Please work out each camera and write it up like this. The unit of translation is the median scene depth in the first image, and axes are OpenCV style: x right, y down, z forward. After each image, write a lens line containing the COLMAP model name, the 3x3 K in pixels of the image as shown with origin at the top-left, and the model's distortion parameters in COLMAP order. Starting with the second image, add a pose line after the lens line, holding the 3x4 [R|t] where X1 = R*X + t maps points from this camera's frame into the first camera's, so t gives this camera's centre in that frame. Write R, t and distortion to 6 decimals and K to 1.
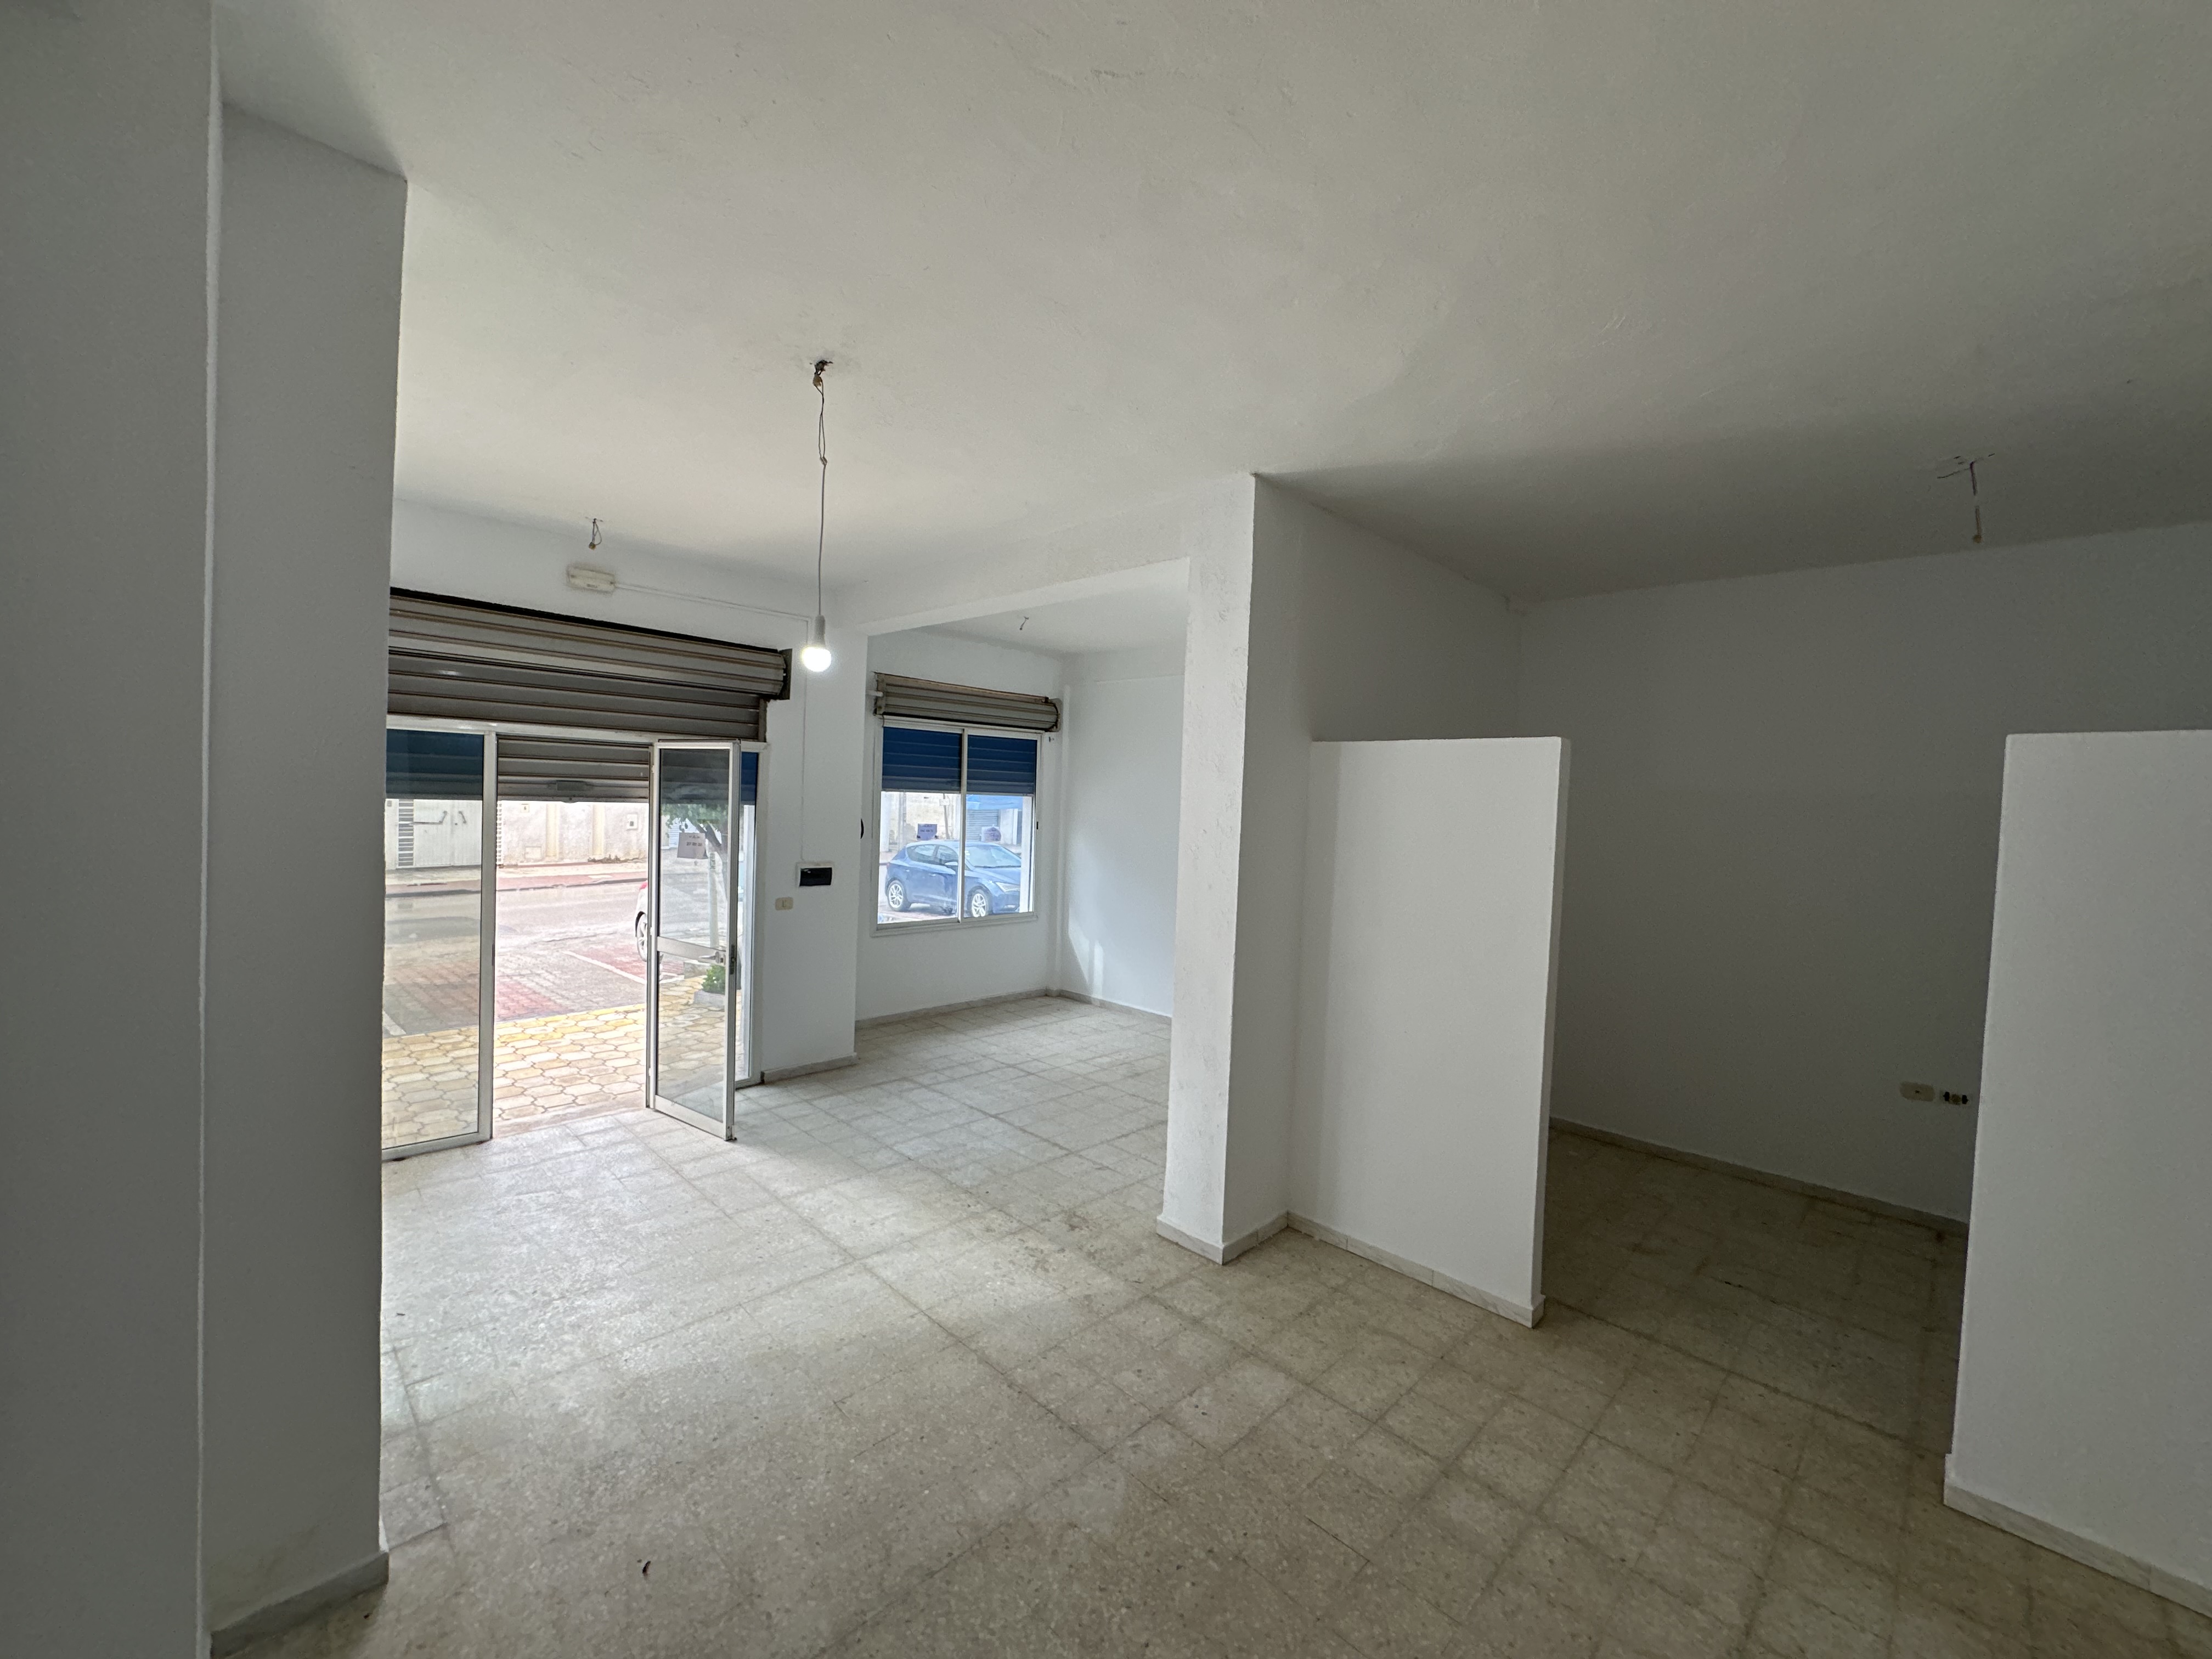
lens RADIAL K [[876.9, 0, 1106.0], [0, 876.9, 829.5], [0, 0, 1]] dist [-0.001251, 0.000446]
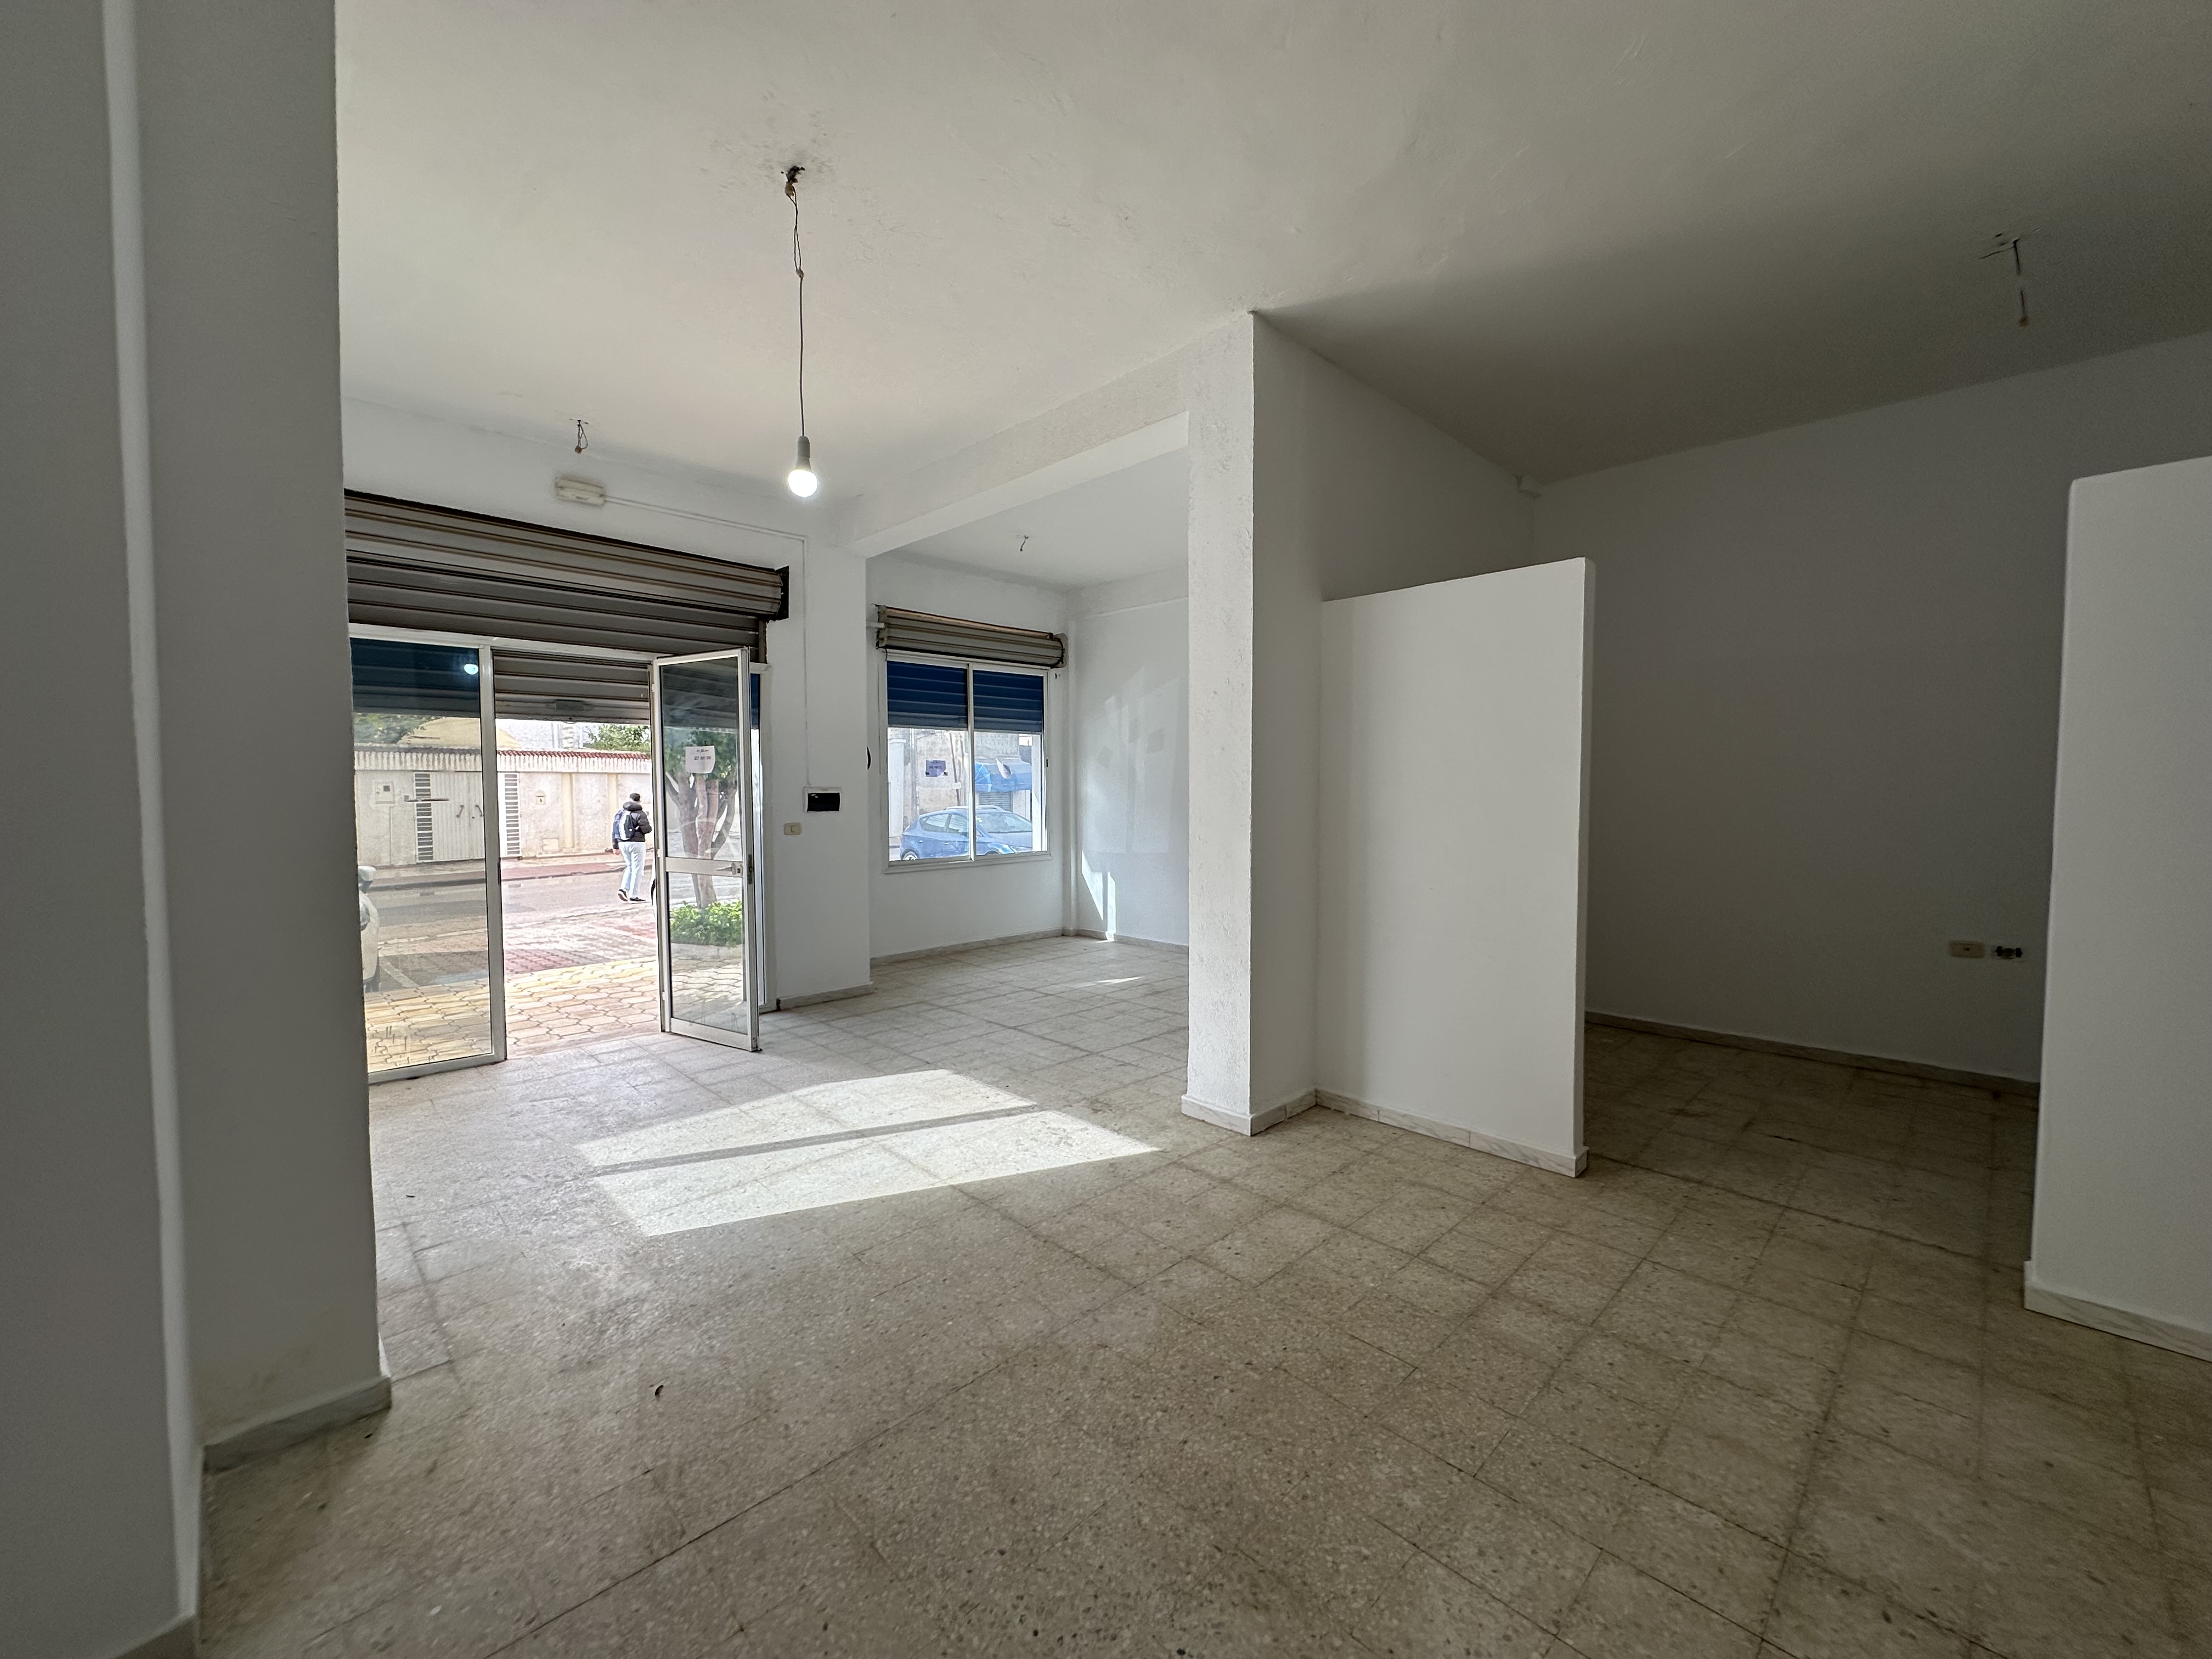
lens RADIAL K [[872.7, 0, 1107.3], [0, 872.7, 828.5], [0, 0, 1]] dist [0.000251, -0.000215]
pose [[0.999104, -0.039859, -0.014217, 0.001522], [0.040008, 0.999146, 0.010341, 0.154532], [0.013792, -0.010901, 0.999845, 0.039377]]
